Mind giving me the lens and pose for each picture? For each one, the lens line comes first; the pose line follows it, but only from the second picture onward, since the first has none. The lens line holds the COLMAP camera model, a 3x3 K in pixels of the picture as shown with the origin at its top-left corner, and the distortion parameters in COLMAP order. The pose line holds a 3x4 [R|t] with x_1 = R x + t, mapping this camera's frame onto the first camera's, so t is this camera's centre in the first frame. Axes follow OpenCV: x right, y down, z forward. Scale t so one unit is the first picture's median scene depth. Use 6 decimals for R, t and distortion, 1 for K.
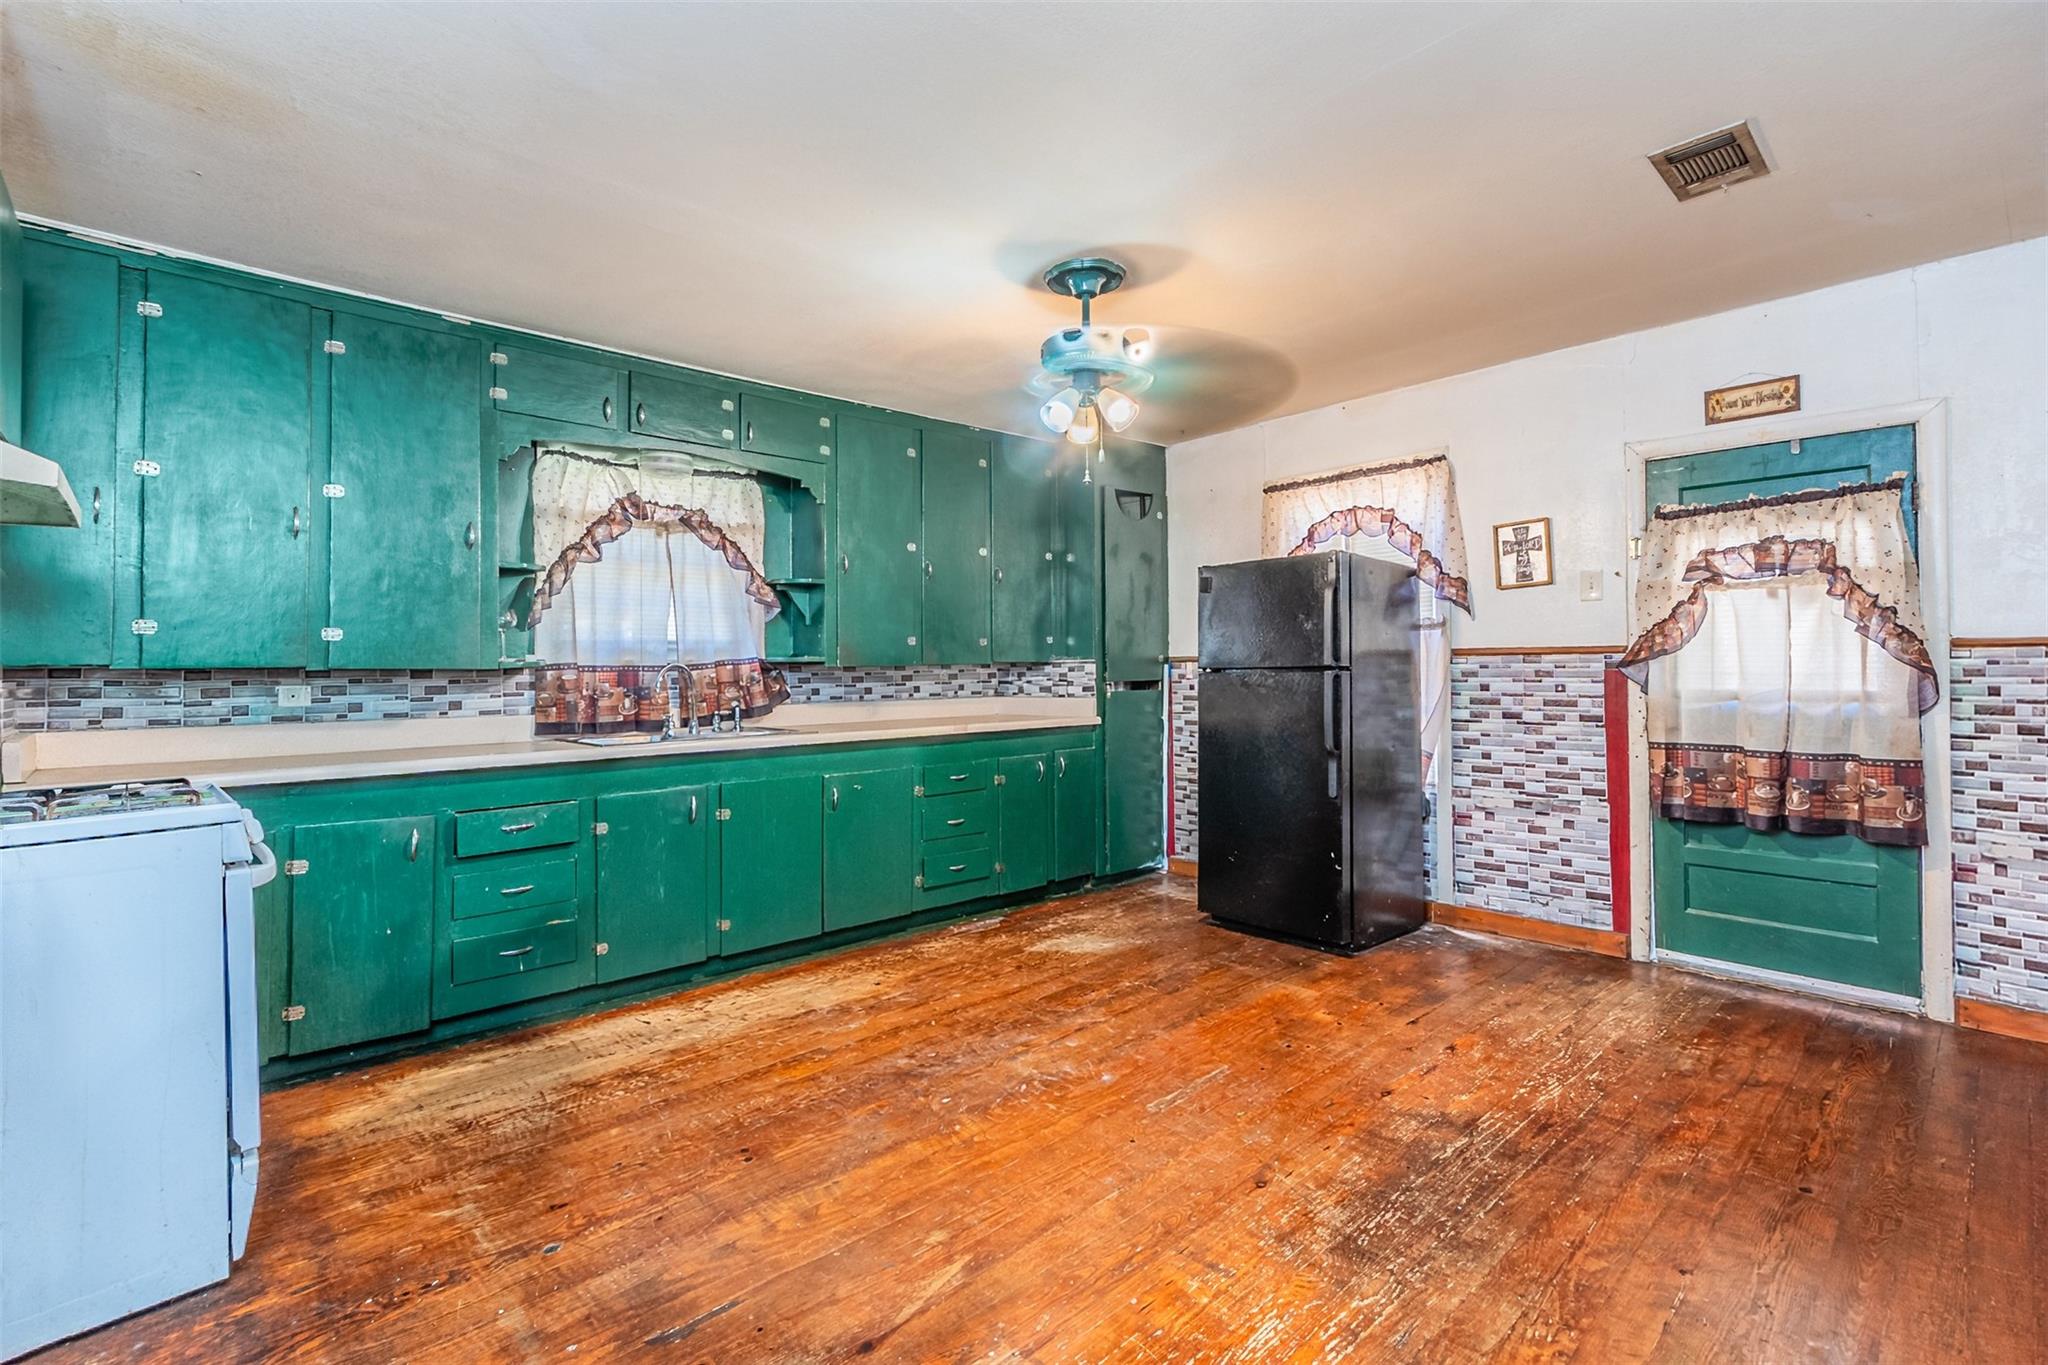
lens RADIAL K [[901.1, 0, 1018.1], [0, 901.1, 681.6], [0, 0, 1]] dist [0.005373, -0.002484]
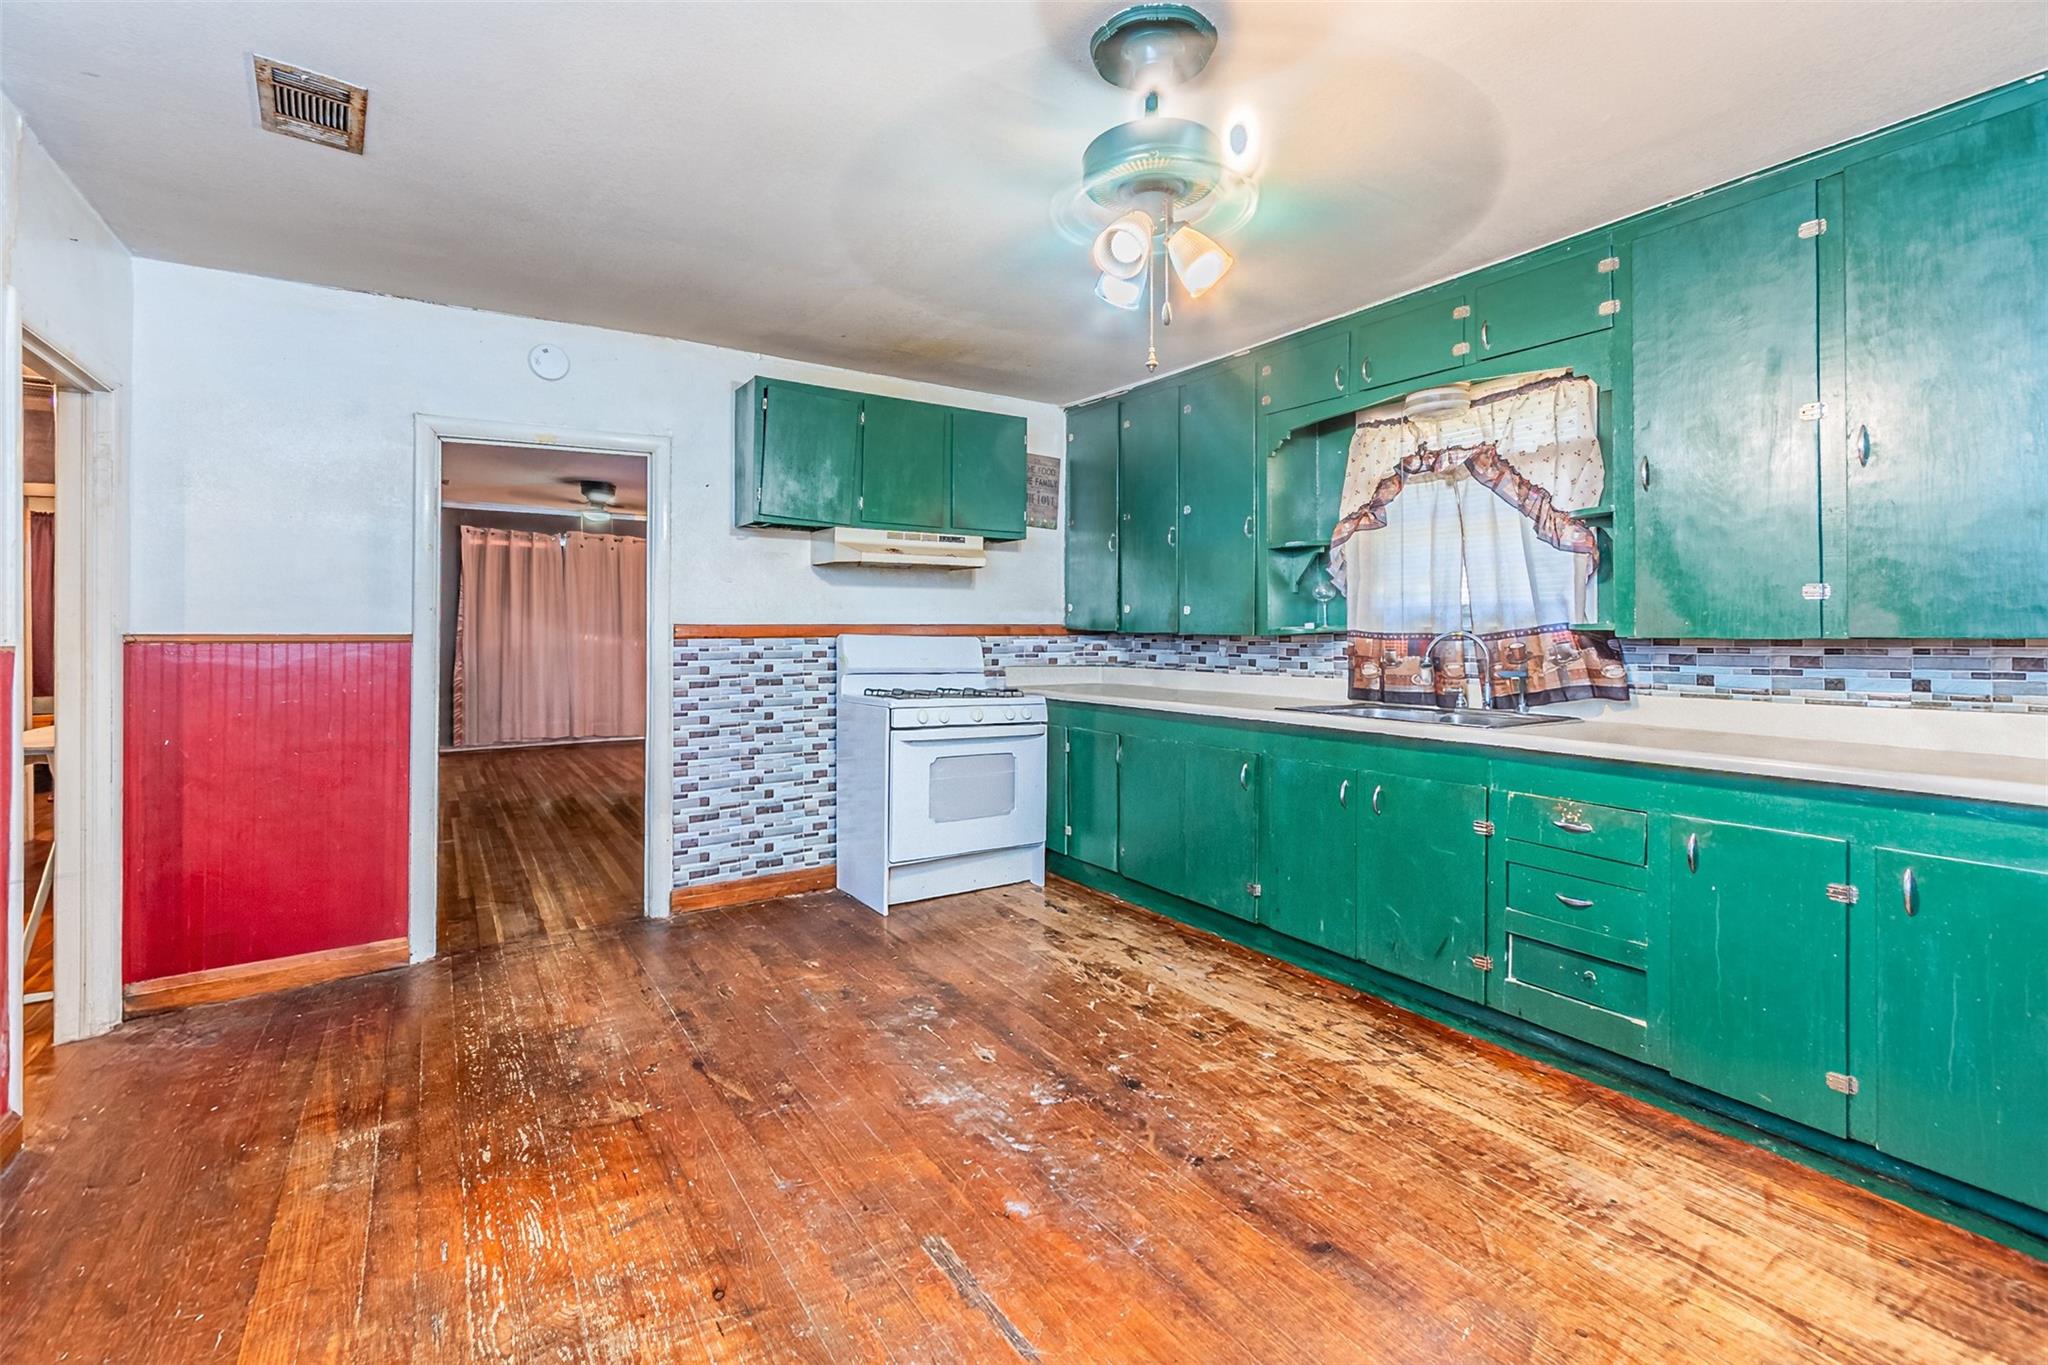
lens RADIAL K [[901.1, 0, 997.0], [0, 901.1, 624.7], [0, 0, 1]] dist [0.005373, -0.002484]
pose [[-0.149452, -0.002371, -0.988766, 0.557442], [-0.024567, 0.999697, 0.001316, -0.018091], [0.988464, 0.024487, -0.149465, 0.739363]]
